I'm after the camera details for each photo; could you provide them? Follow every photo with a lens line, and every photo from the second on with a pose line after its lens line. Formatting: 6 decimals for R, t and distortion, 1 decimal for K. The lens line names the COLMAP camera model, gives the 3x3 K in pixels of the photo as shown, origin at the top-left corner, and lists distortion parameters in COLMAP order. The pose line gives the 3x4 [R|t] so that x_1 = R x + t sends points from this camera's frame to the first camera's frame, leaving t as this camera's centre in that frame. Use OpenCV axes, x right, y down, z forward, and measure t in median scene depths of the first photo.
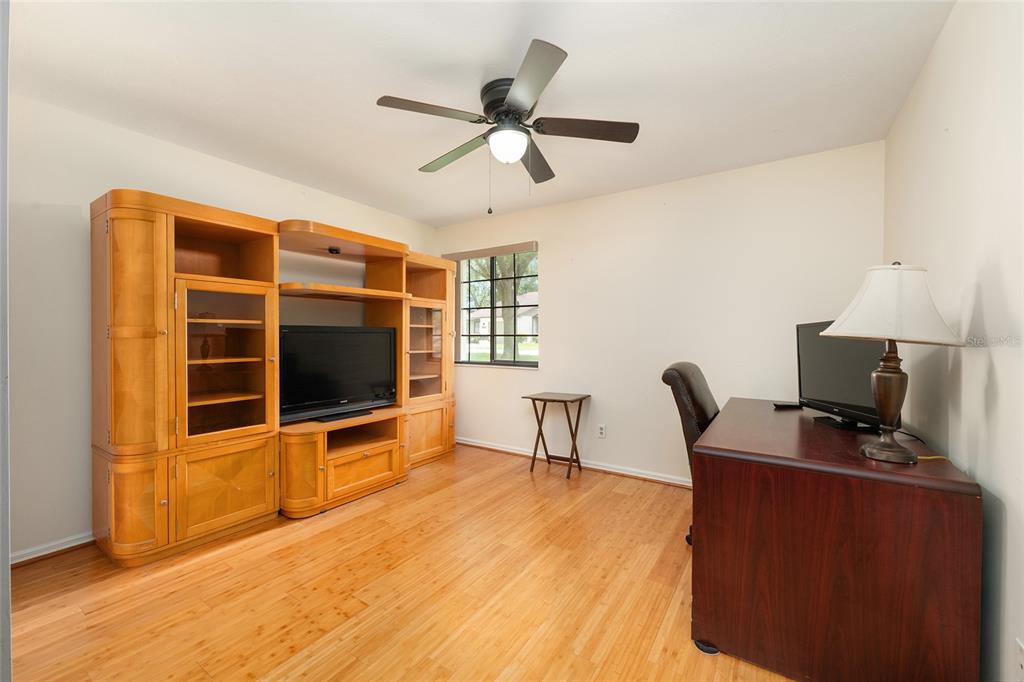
lens RADIAL K [[404.9, 0, 519.8], [0, 404.9, 339.0], [0, 0, 1]] dist [0.003002, -0.000650]
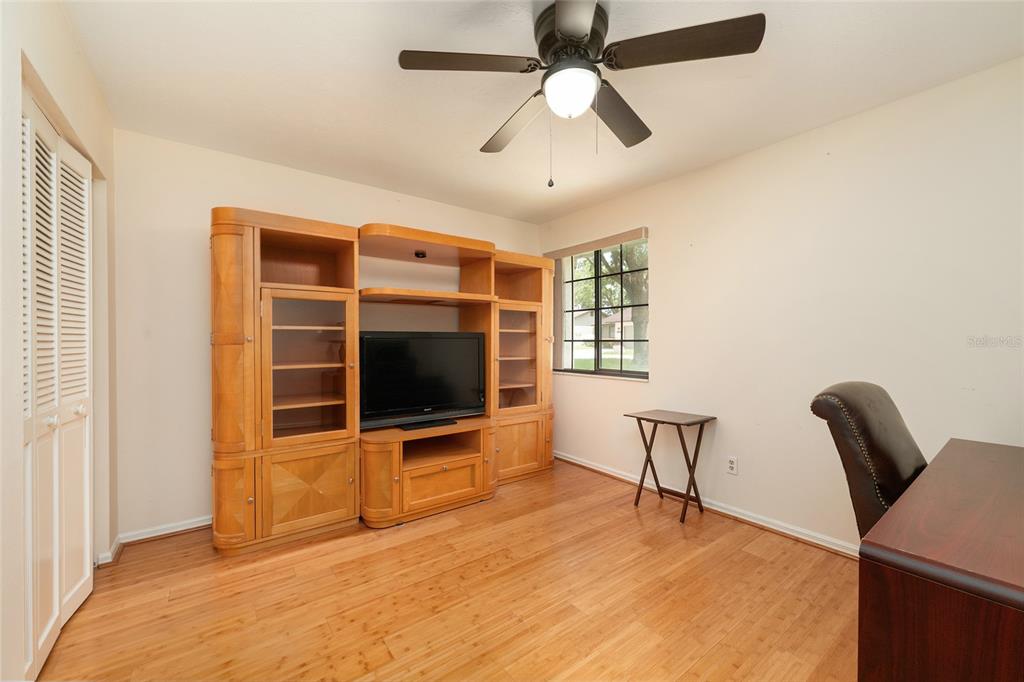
lens RADIAL K [[404.9, 0, 515.0], [0, 404.9, 344.3], [0, 0, 1]] dist [0.003002, -0.000650]
pose [[0.941435, 0.000631, -0.337194, 0.119286], [-0.000336, 1.000000, 0.000934, -0.003370], [0.337194, -0.000766, 0.941435, 0.222823]]
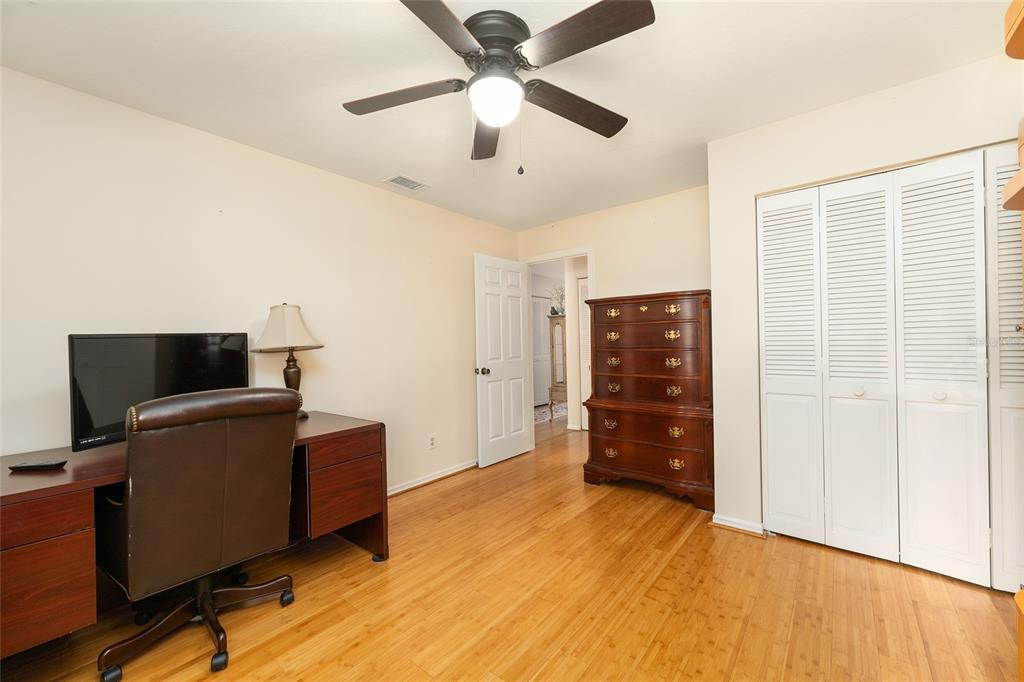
lens RADIAL K [[404.9, 0, 508.7], [0, 404.9, 341.8], [0, 0, 1]] dist [0.003002, -0.000650]
pose [[-0.992240, 0.019698, 0.122763, -0.128866], [0.020404, 0.999782, 0.004494, -0.011966], [-0.122648, 0.006964, -0.992426, 1.630280]]
